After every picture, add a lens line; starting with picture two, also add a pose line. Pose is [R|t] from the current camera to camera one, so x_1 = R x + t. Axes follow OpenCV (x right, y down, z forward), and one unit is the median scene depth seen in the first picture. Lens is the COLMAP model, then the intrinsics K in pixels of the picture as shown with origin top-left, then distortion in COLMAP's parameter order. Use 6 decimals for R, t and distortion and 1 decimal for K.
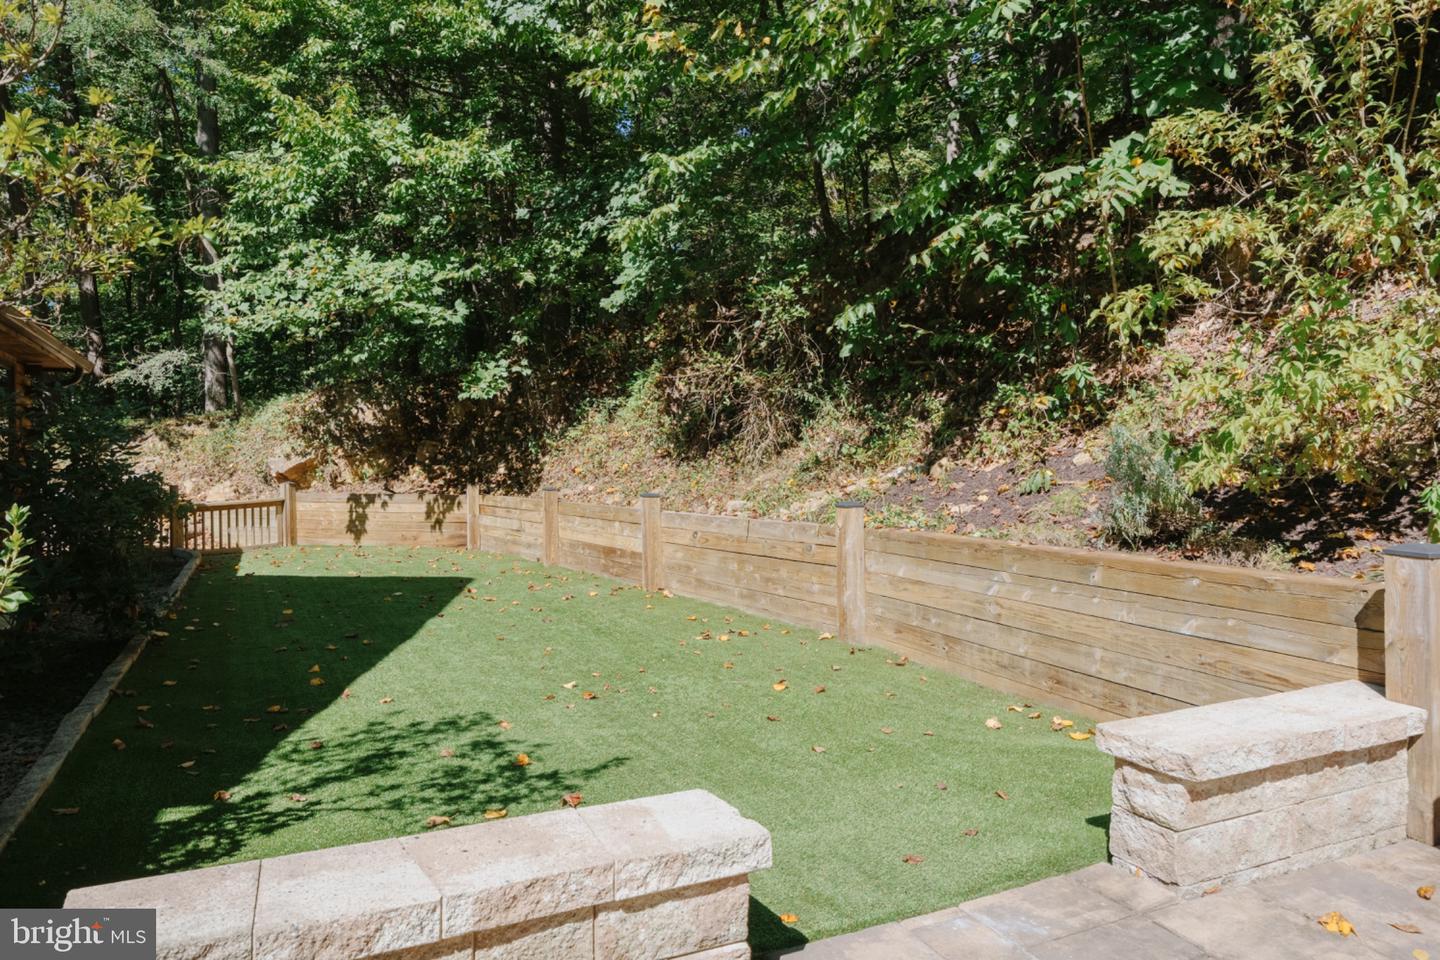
lens RADIAL K [[946.9, 0, 709.4], [0, 946.9, 473.9], [0, 0, 1]] dist [-0.000068, 0.000009]
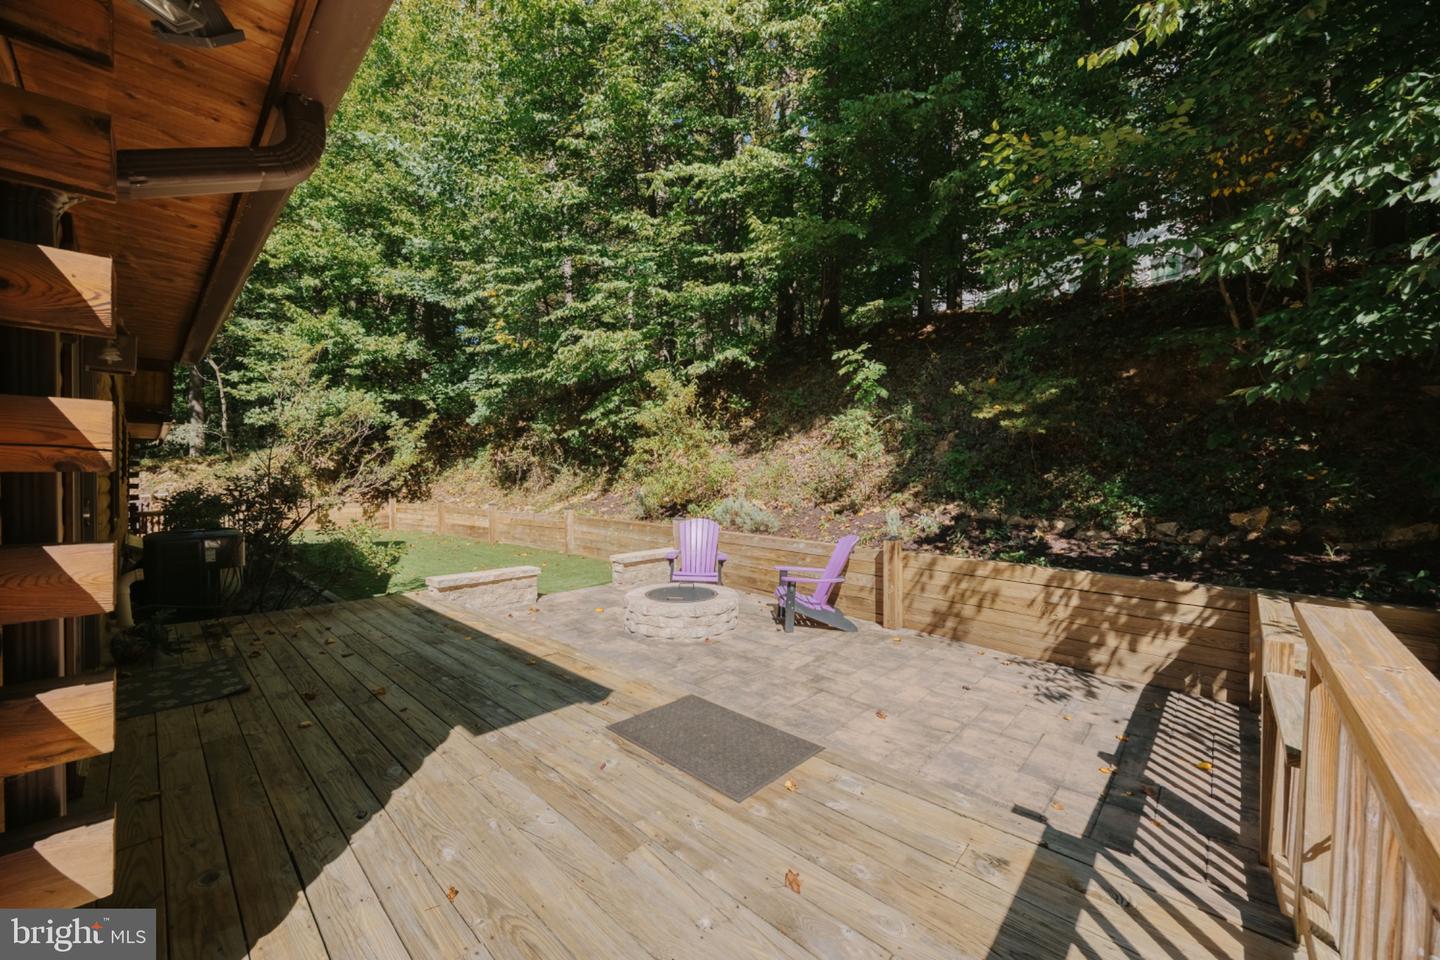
lens RADIAL K [[544.2, 0, 720.0], [0, 544.2, 480.0], [0, 0, 1]] dist [0.000299, -0.000354]
pose [[0.929456, -0.001339, 0.368930, -0.024875], [0.002138, 0.999996, -0.001756, -0.029259], [-0.368927, 0.002421, 0.929455, -0.431453]]
